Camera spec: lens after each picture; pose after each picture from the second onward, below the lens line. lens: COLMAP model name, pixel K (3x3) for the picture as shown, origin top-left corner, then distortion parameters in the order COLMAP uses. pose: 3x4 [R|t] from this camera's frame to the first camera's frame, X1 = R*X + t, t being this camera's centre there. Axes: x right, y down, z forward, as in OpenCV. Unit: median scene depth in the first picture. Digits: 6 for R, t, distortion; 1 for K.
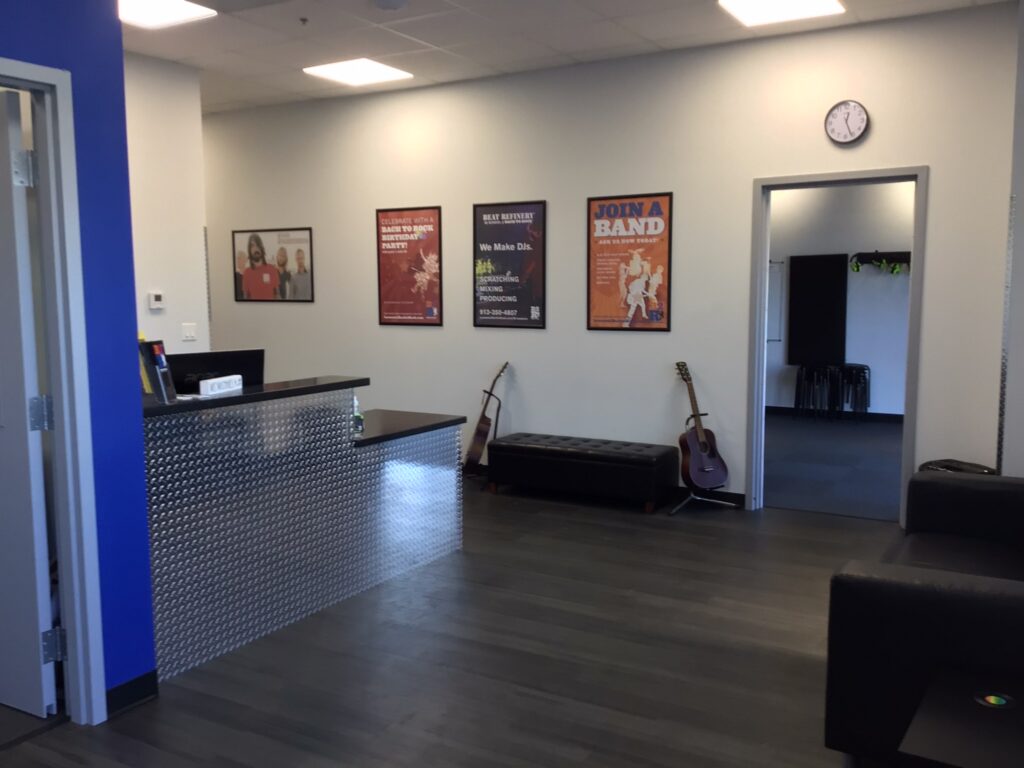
lens RADIAL K [[903.0, 0, 515.0], [0, 903.0, 384.4], [0, 0, 1]] dist [0.102158, -0.182921]
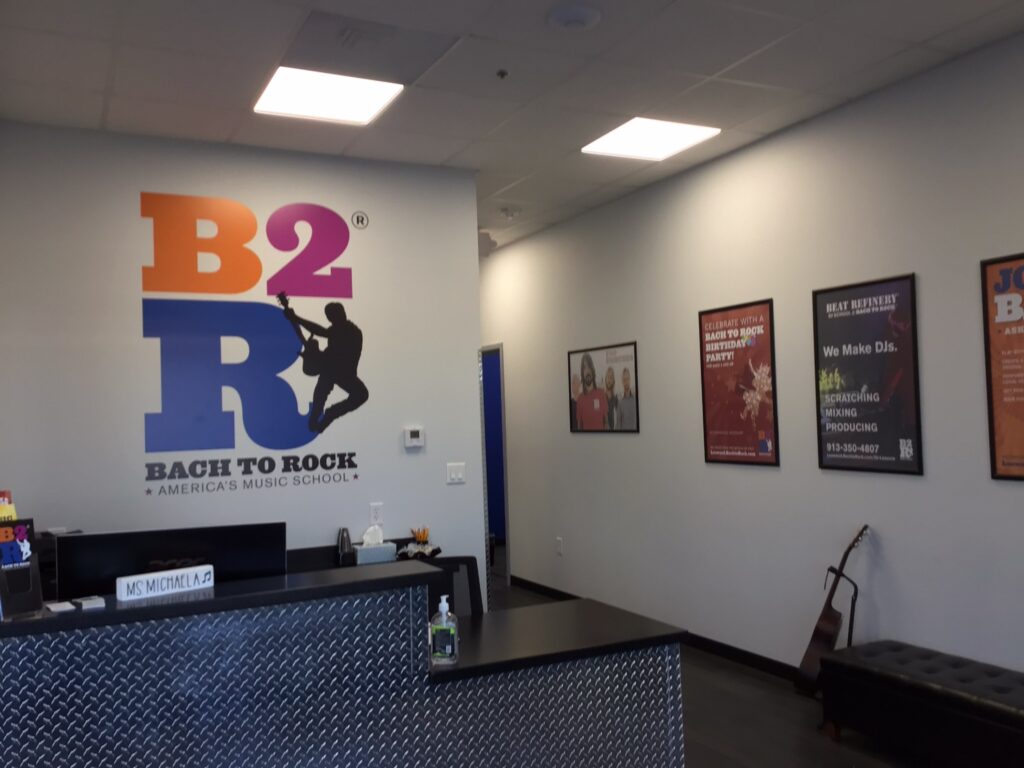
lens RADIAL K [[903.0, 0, 515.0], [0, 903.0, 384.4], [0, 0, 1]] dist [0.102158, -0.182921]
pose [[0.837975, -0.039983, -0.544241, 0.138411], [-0.031031, 0.992207, -0.120672, -0.037606], [0.544825, 0.118008, 0.830204, 0.308787]]
